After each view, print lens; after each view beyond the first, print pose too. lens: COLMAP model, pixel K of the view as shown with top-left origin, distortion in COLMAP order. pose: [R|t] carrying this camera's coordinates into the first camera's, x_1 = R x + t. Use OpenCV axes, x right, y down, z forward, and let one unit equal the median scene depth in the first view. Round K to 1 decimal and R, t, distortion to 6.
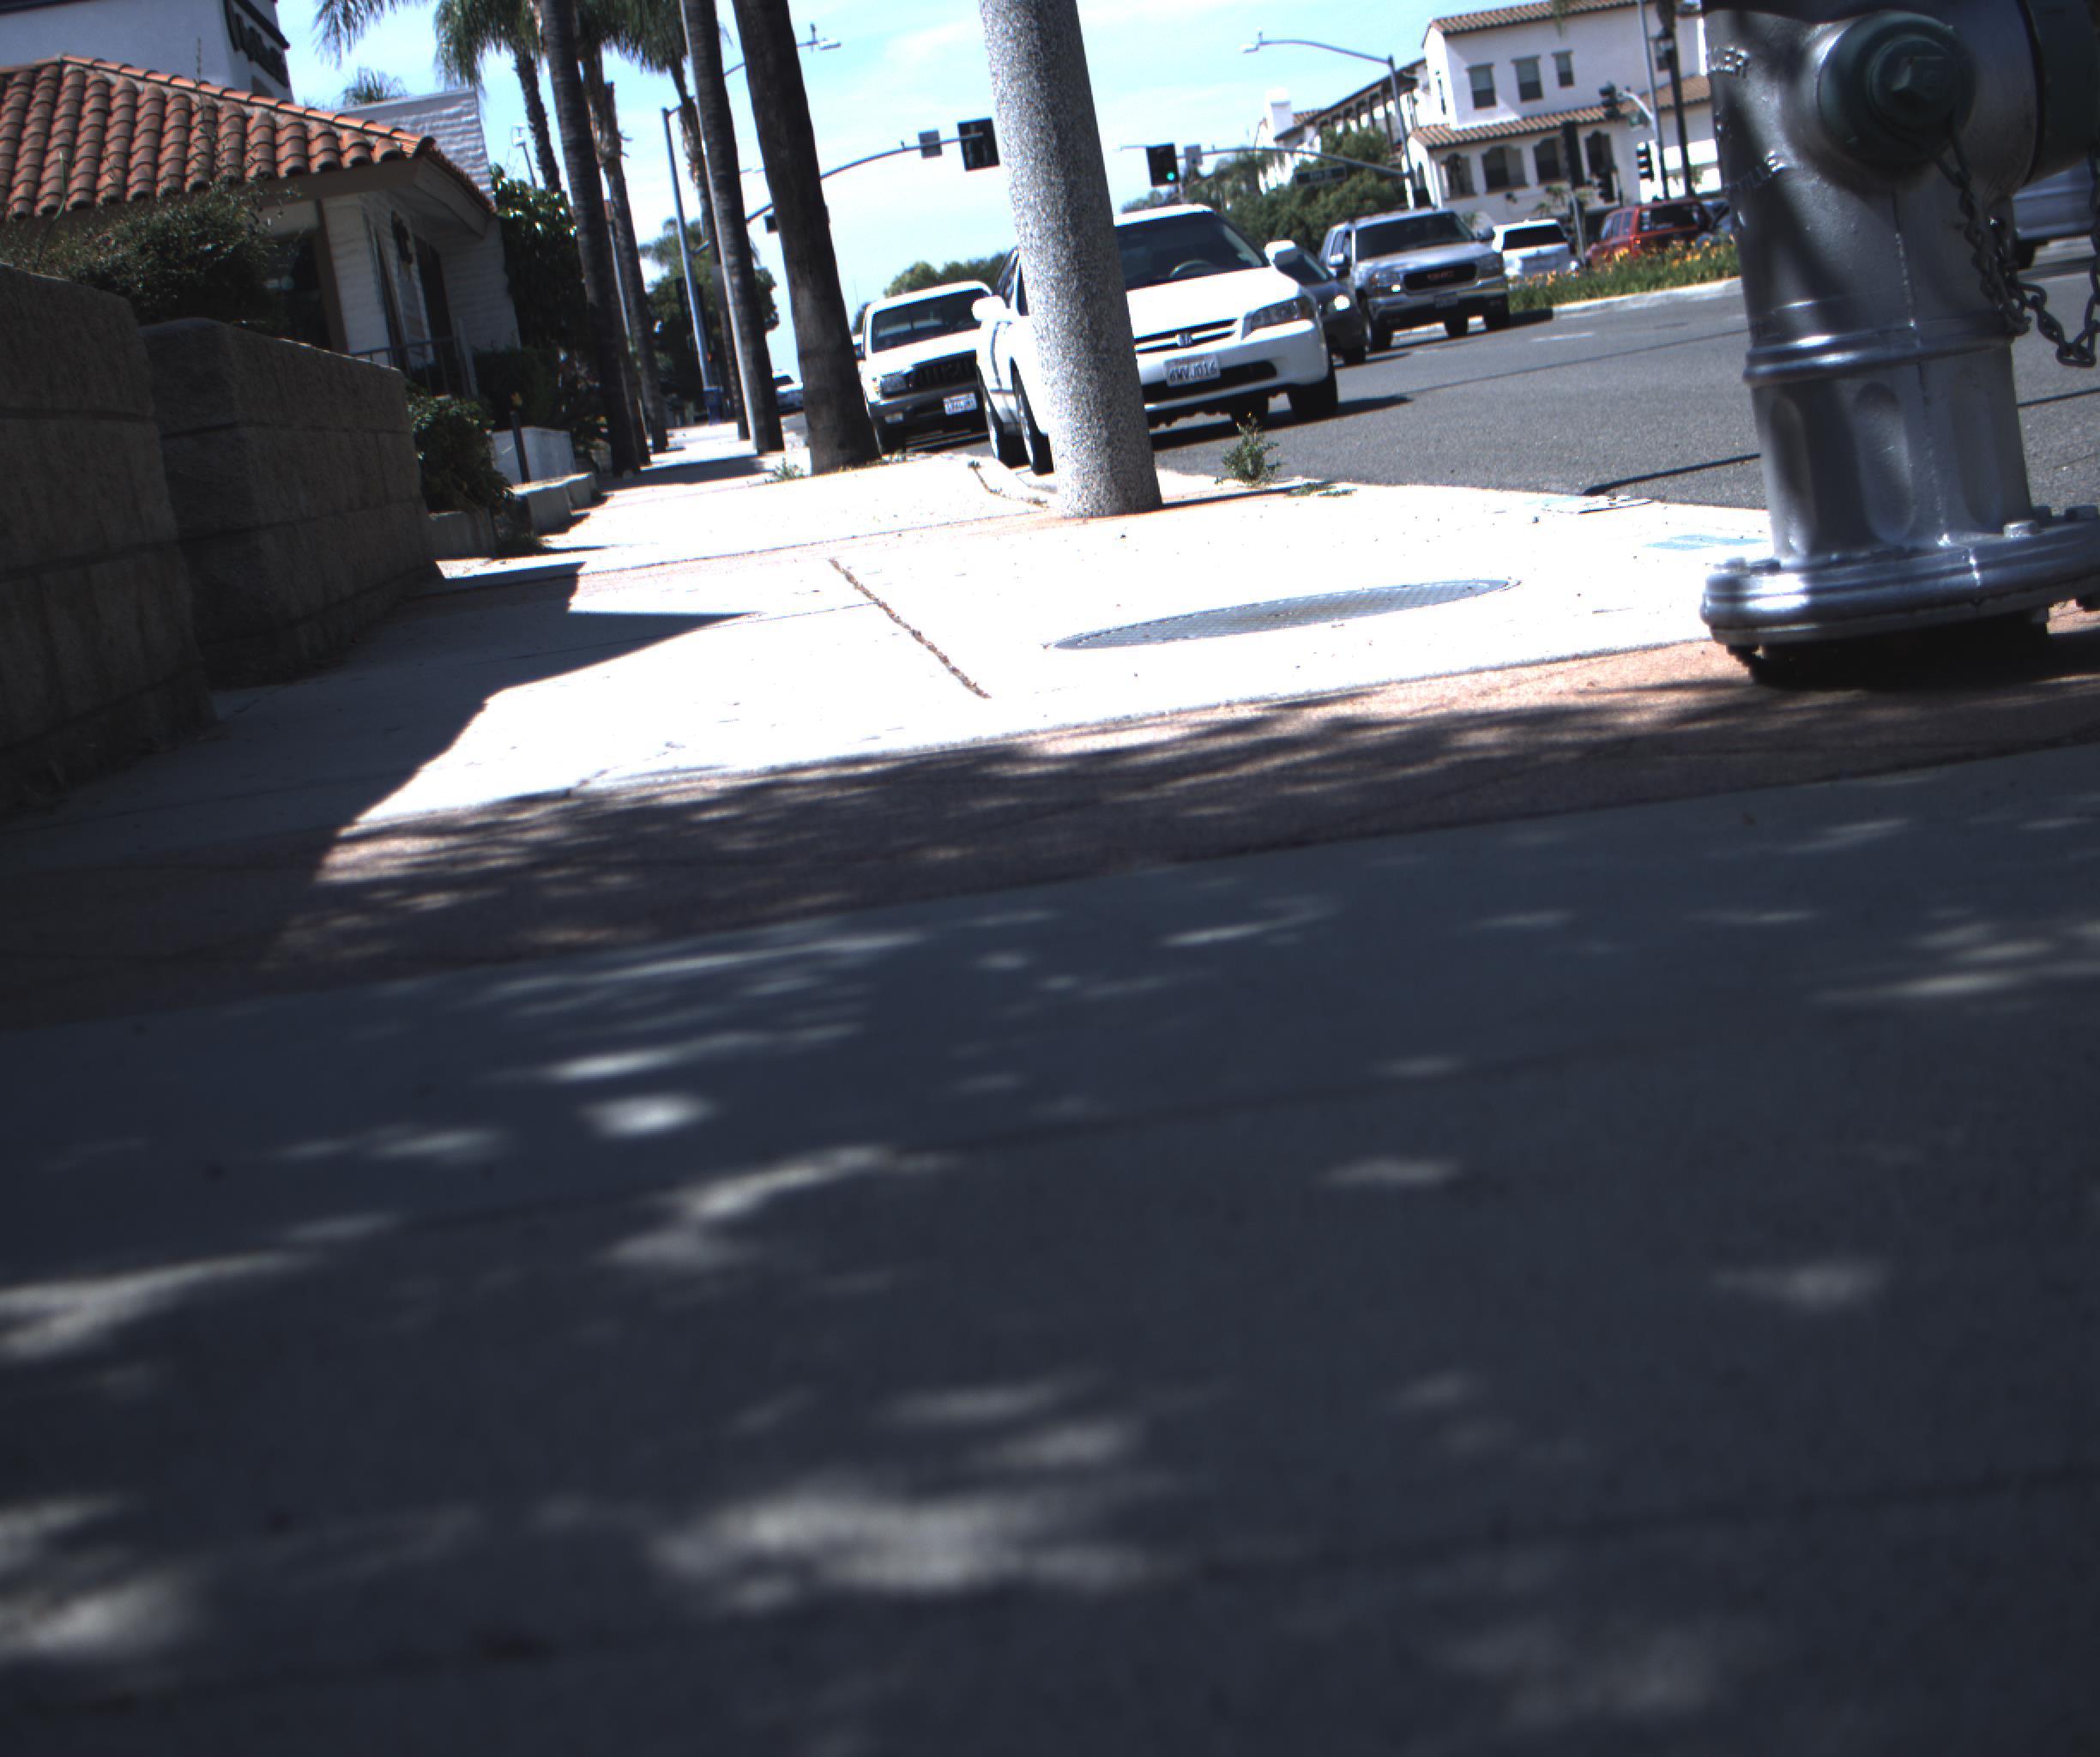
lens RADIAL K [[3903.3, 0, 1026.8], [0, 3903.3, 843.9], [0, 0, 1]] dist [-0.179263, 0.910443]
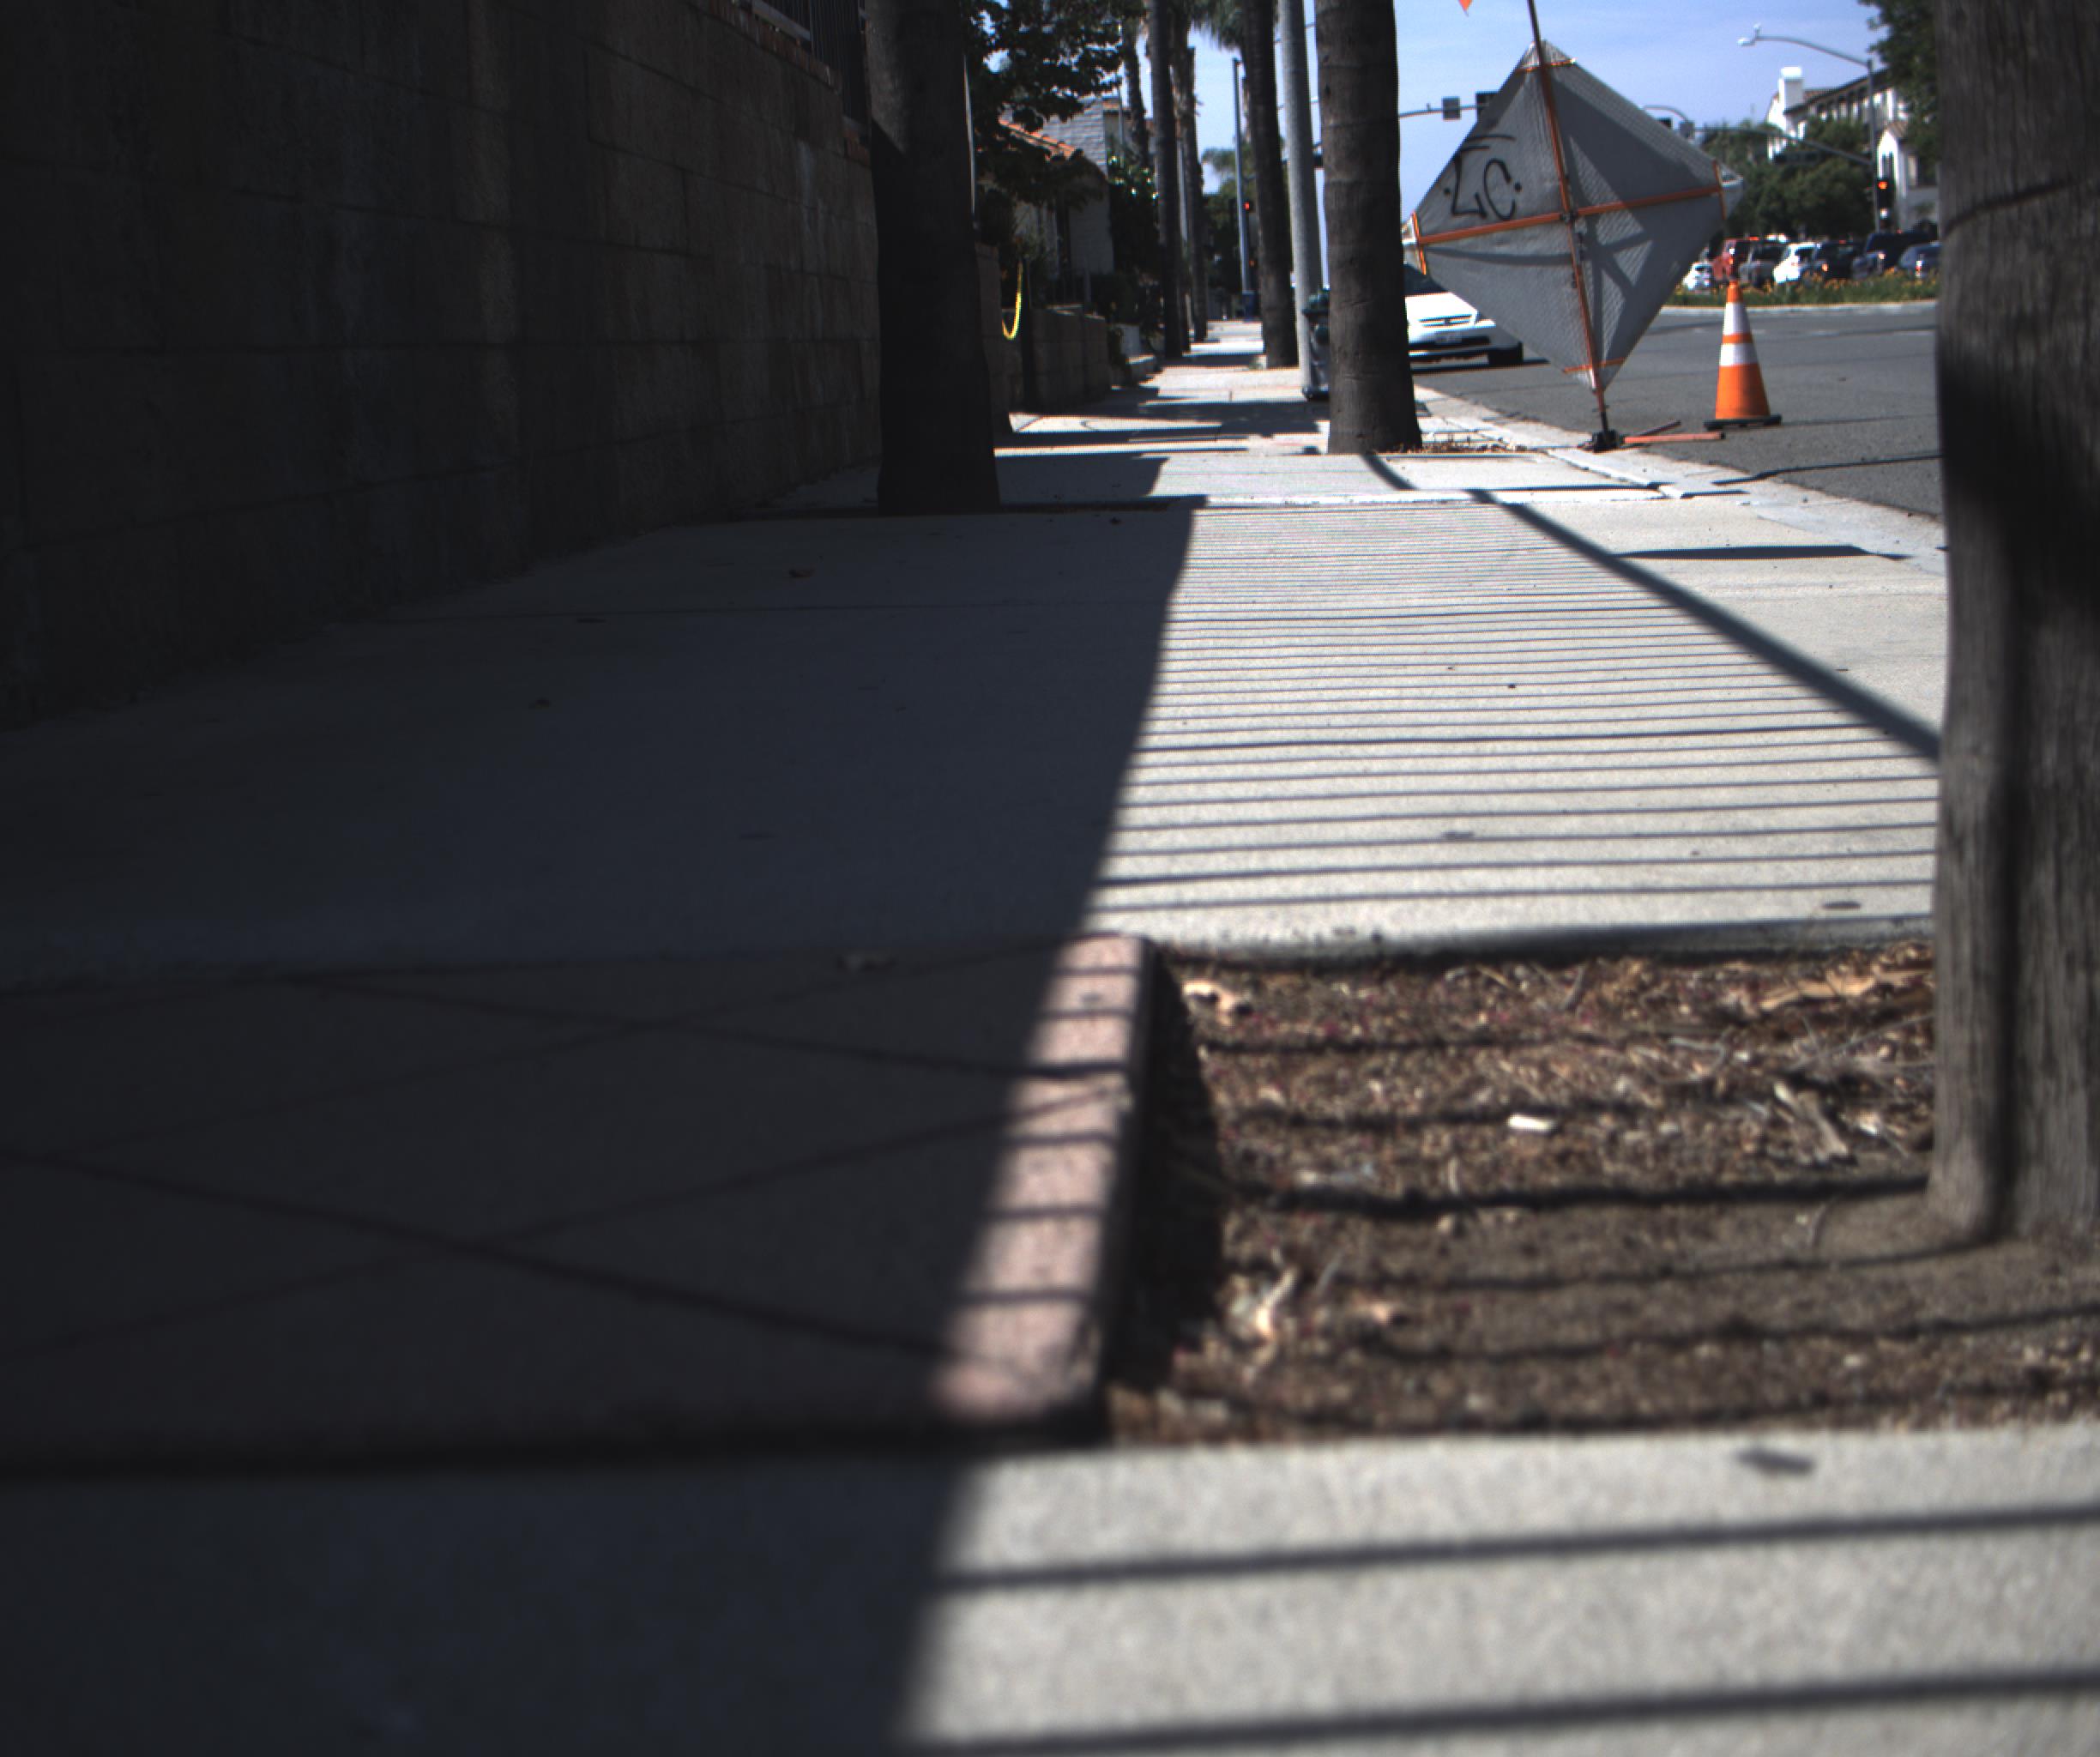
lens RADIAL K [[3903.3, 0, 1026.8], [0, 3903.3, 843.9], [0, 0, 1]] dist [-0.179263, 0.910443]
pose [[0.985618, 0.114106, -0.124649, 0.043867], [-0.110676, 0.993270, 0.034129, 0.040693], [0.127704, -0.019843, 0.991614, -0.438259]]
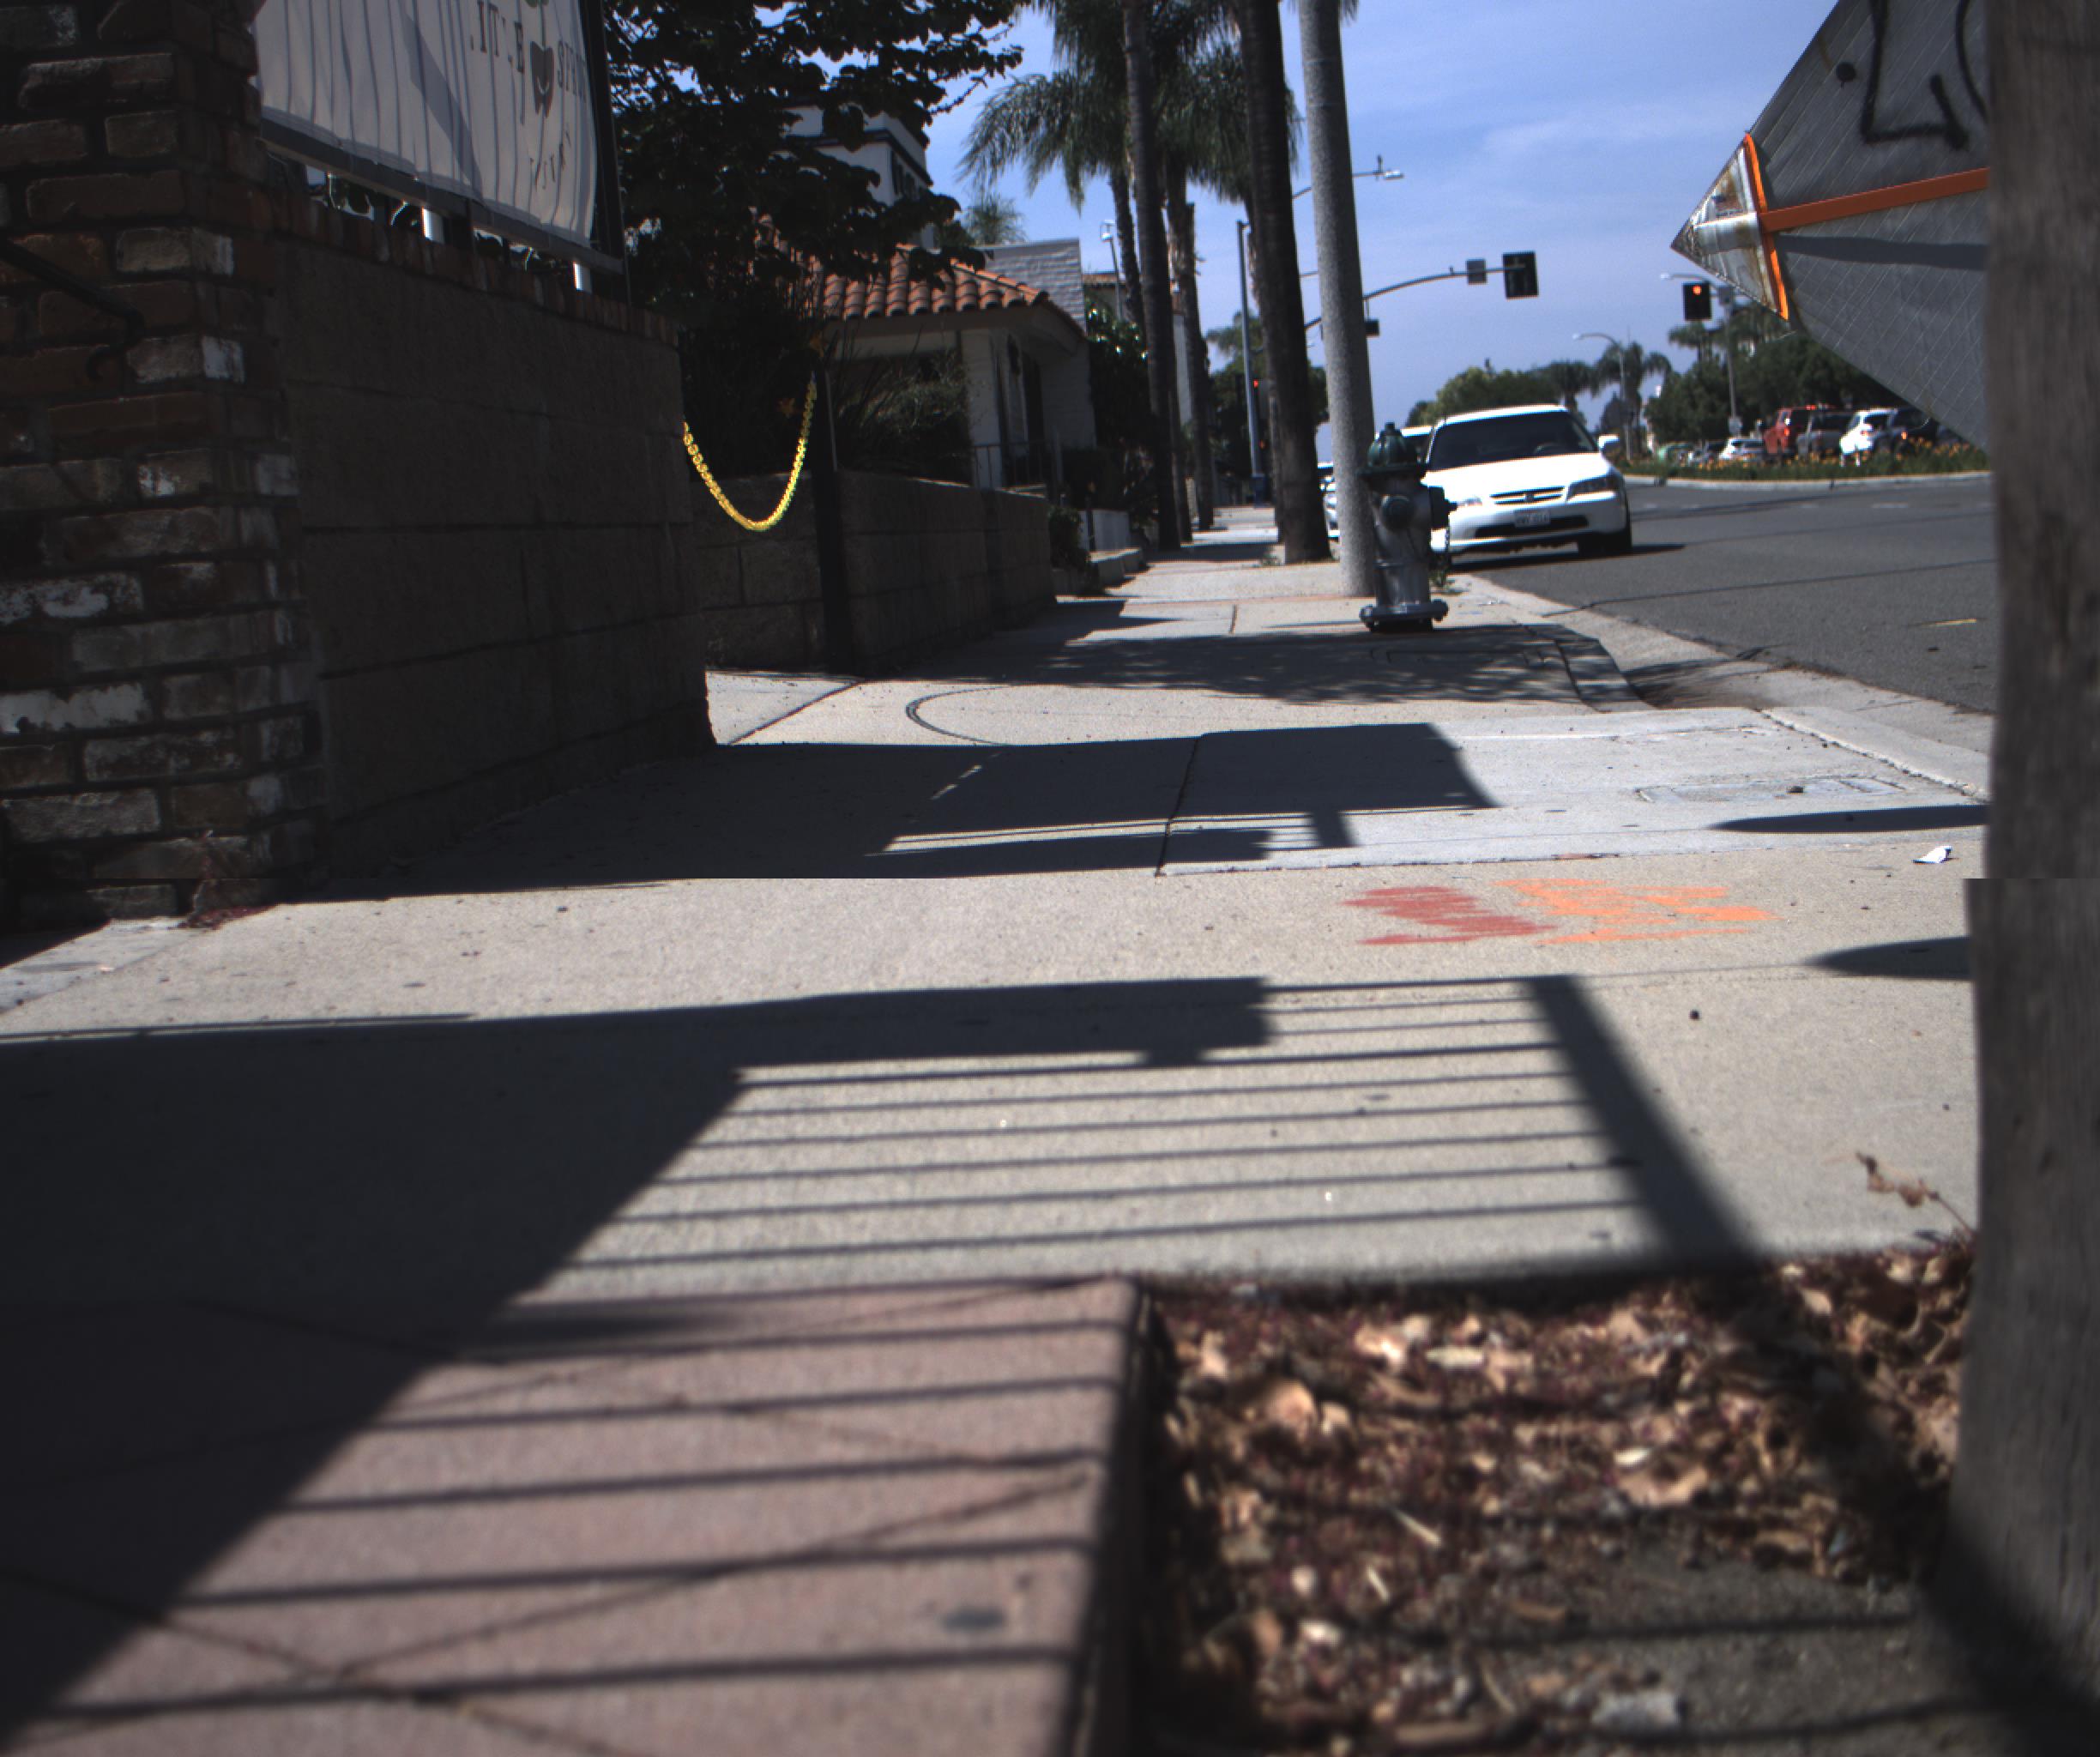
lens RADIAL K [[3903.3, 0, 1026.8], [0, 3903.3, 843.9], [0, 0, 1]] dist [-0.179263, 0.910443]
pose [[0.986637, 0.092182, -0.134348, 0.025330], [-0.094881, 0.995393, -0.013812, 0.018588], [0.132456, 0.026374, 0.990838, -0.216716]]
